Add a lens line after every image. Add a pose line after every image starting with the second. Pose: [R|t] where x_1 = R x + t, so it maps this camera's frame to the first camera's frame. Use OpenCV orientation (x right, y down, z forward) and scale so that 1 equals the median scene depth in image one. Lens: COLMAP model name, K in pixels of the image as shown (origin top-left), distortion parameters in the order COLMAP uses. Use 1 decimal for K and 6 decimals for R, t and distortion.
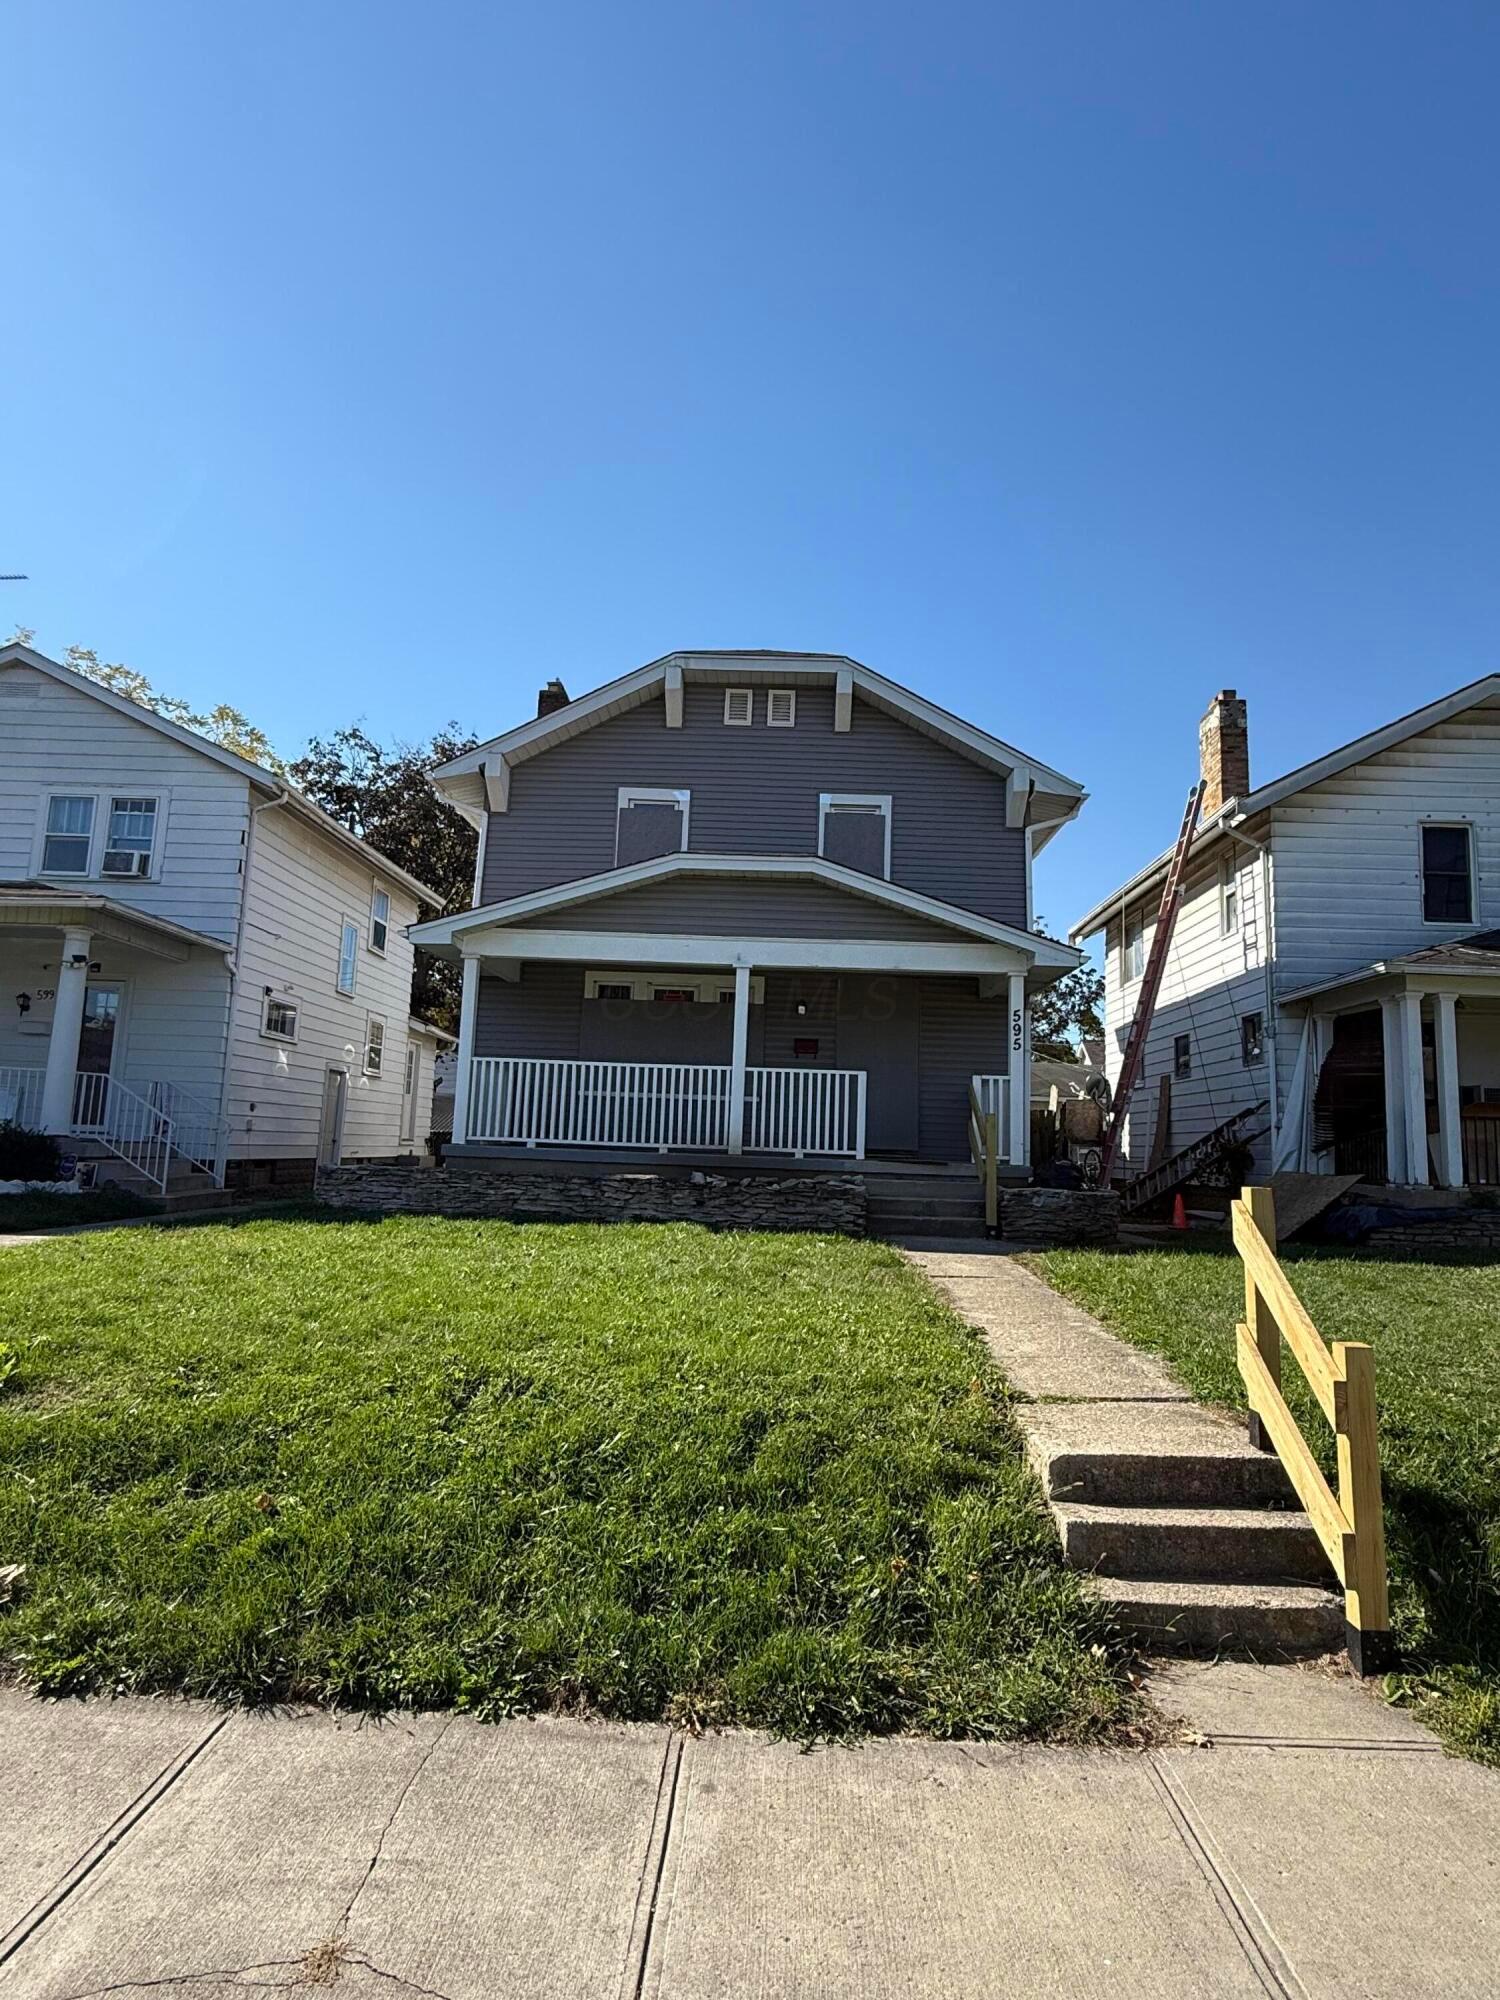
lens RADIAL K [[1128.4, 0, 750.0], [0, 1128.4, 1000.0], [0, 0, 1]] dist [0.001321, 0.000784]
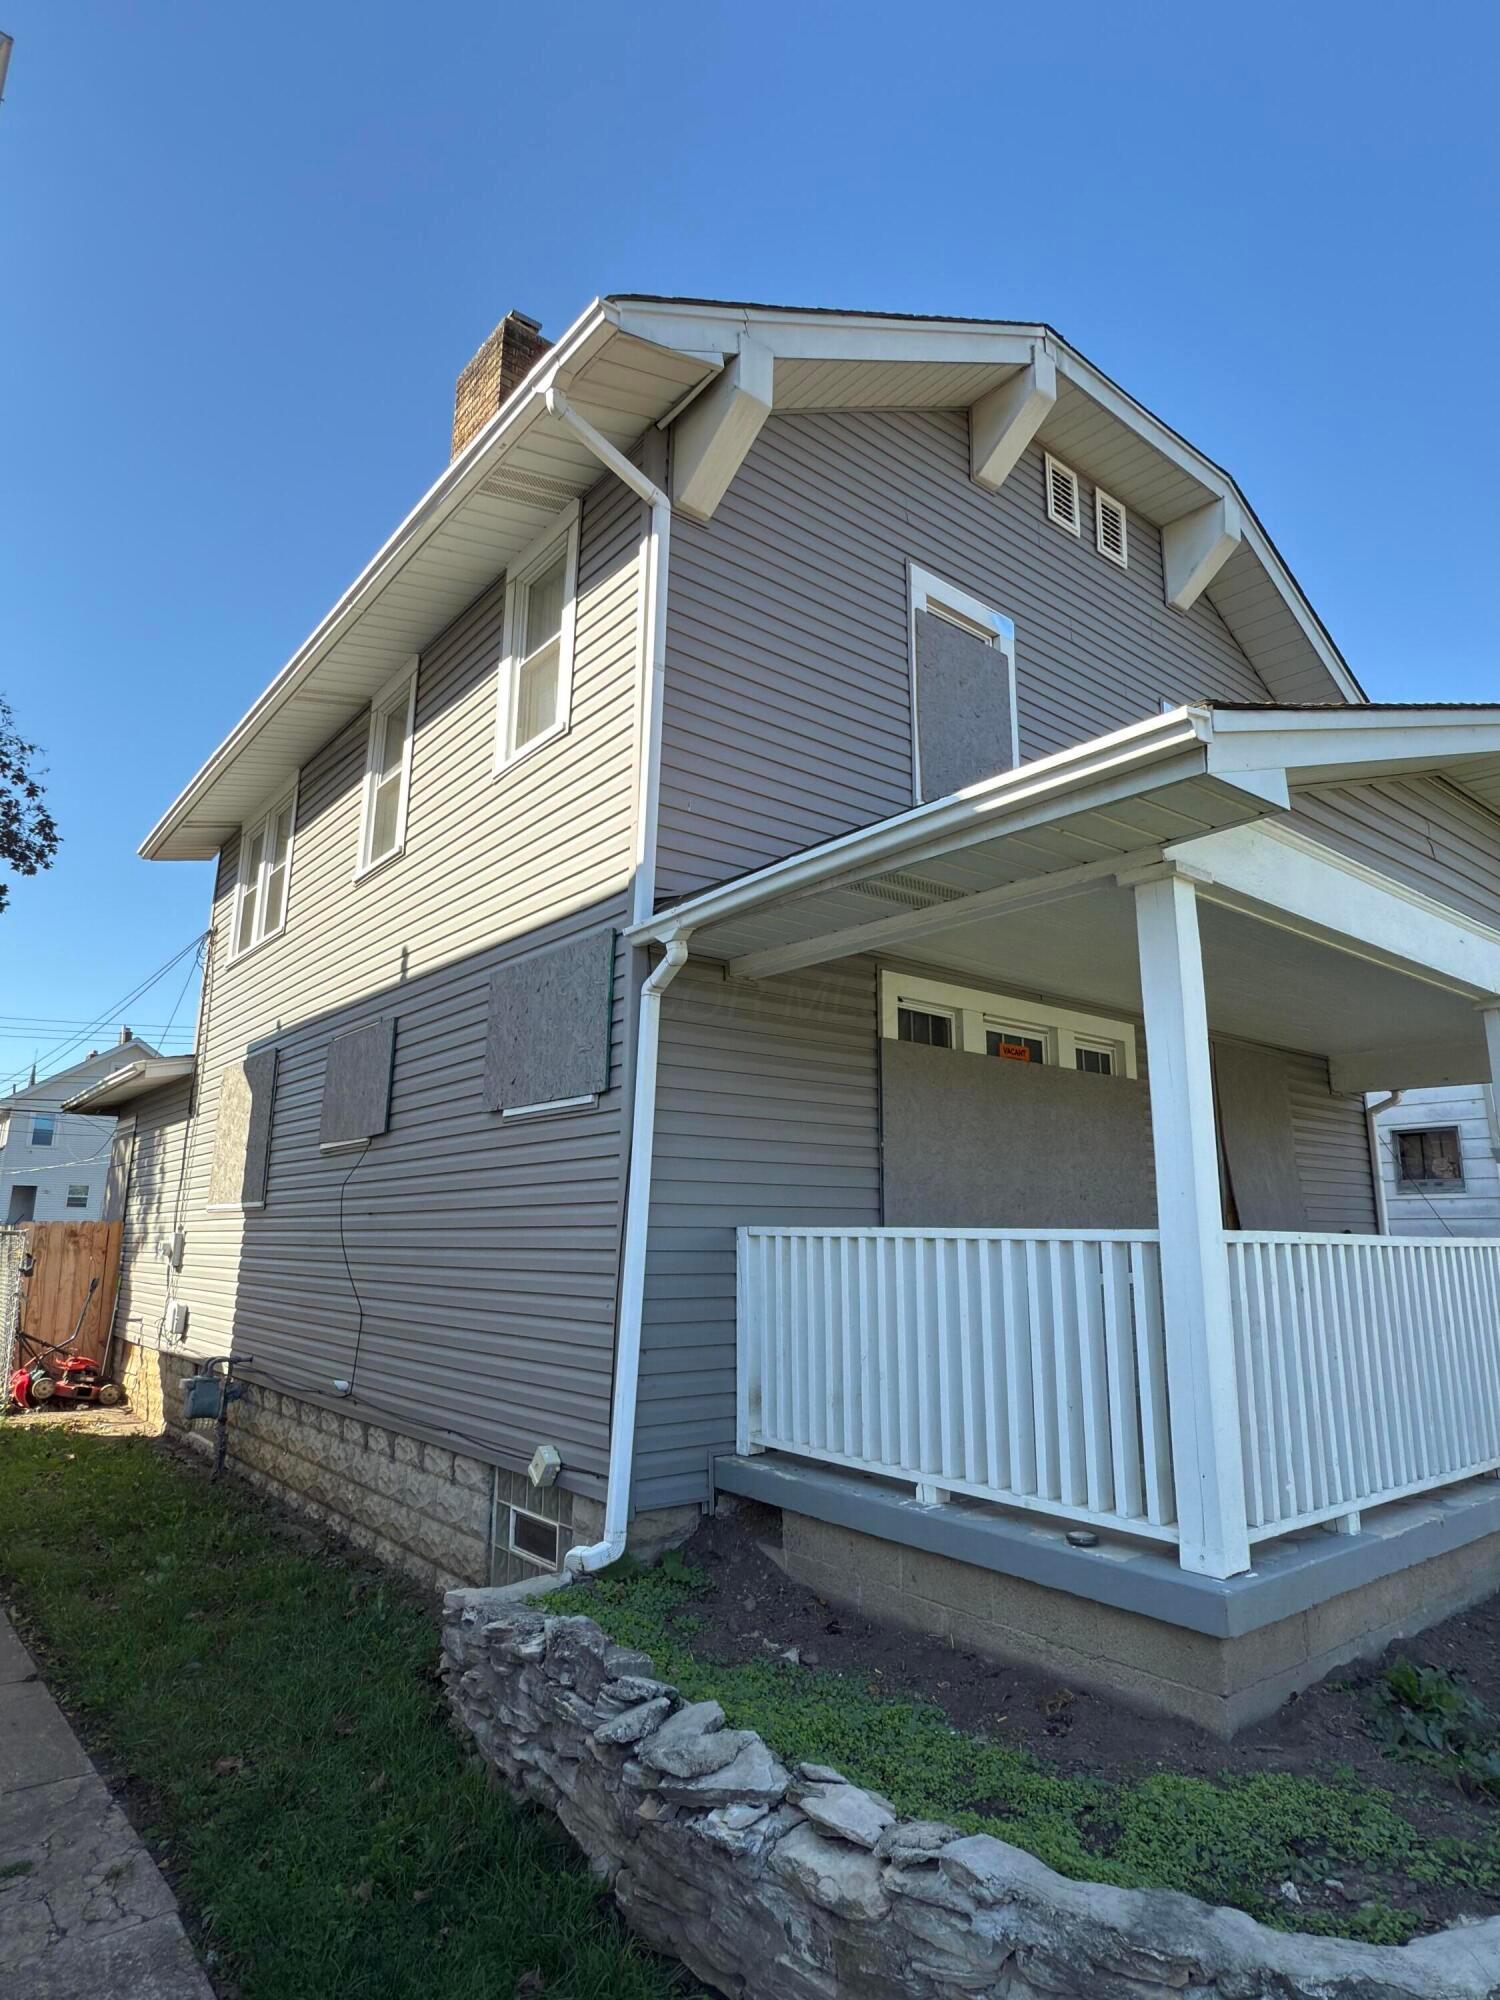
lens RADIAL K [[1128.4, 0, 750.0], [0, 1128.4, 1000.0], [0, 0, 1]] dist [0.001321, 0.000784]
pose [[0.768106, 0.102150, 0.632122, -0.520657], [-0.061970, 0.994418, -0.085395, 0.026522], [-0.637317, 0.026420, 0.770149, 0.866778]]
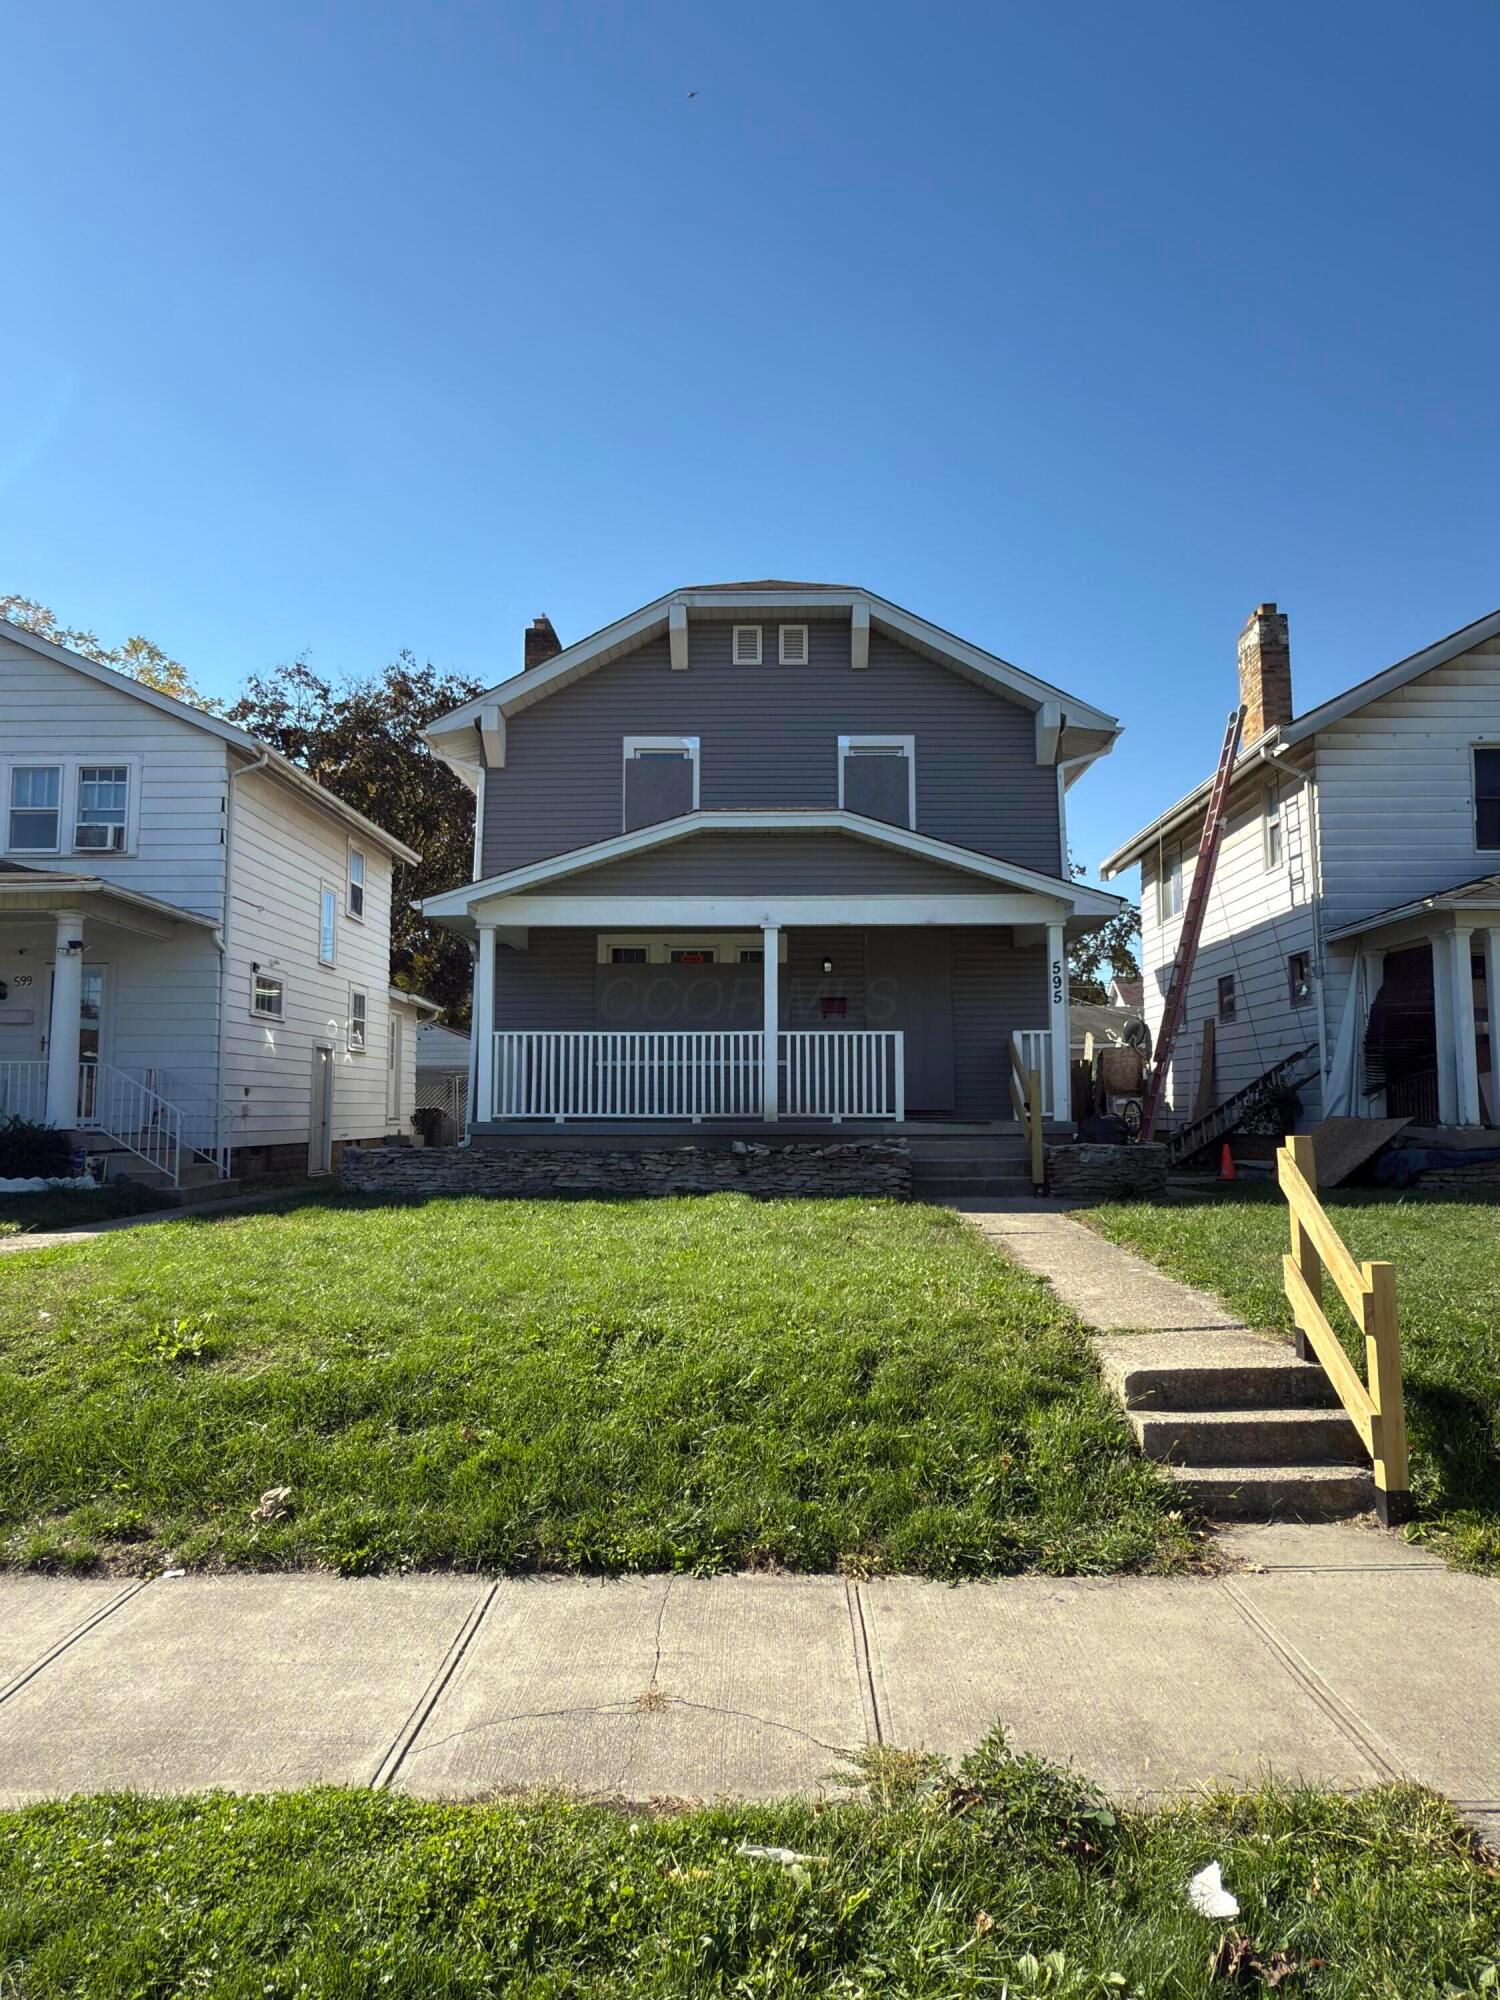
lens RADIAL K [[1298.3, 0, 750.0], [0, 1298.3, 1000.0], [0, 0, 1]] dist [0.004110, -0.001563]
pose [[0.999165, -0.038108, 0.014724, -0.043530], [0.037398, 0.998251, 0.045782, -0.019017], [-0.016443, -0.045193, 0.998843, -0.108189]]
